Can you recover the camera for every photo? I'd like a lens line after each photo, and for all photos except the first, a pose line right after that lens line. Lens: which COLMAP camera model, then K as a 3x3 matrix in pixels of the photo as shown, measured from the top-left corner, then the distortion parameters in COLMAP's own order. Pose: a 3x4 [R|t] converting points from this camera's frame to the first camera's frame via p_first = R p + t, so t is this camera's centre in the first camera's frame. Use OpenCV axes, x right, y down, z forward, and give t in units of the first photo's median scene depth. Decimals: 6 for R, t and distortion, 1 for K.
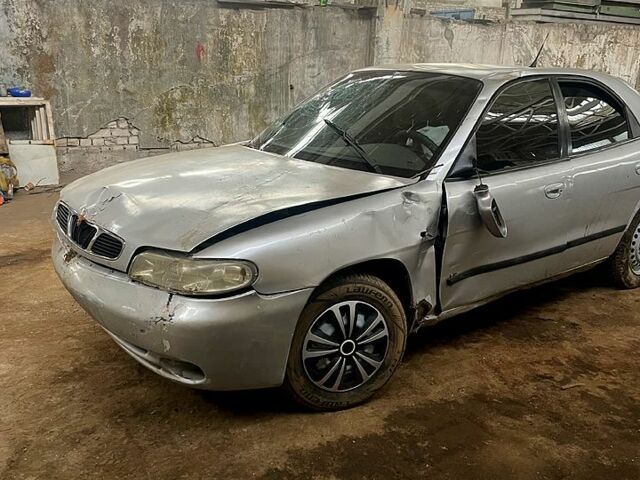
lens RADIAL K [[634.3, 0, 320.0], [0, 634.3, 240.0], [0, 0, 1]] dist [0.079533, -0.119621]
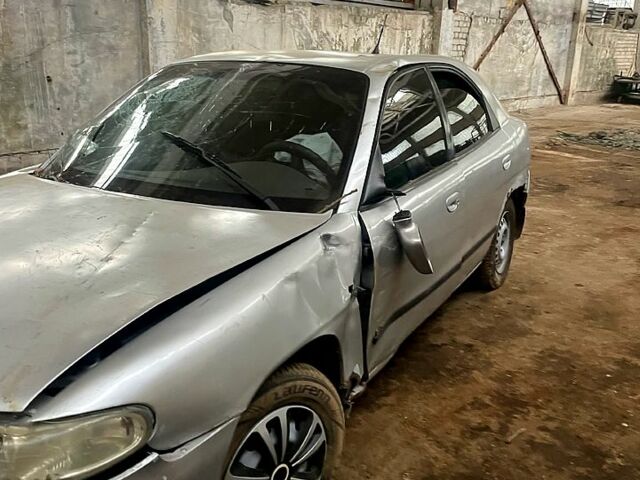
lens RADIAL K [[634.3, 0, 320.0], [0, 634.3, 240.0], [0, 0, 1]] dist [0.079533, -0.119621]
pose [[0.924198, -0.121980, 0.361911, -0.113569], [0.112853, 0.992531, 0.046339, -0.091718], [-0.364860, -0.001984, 0.931060, 0.298126]]
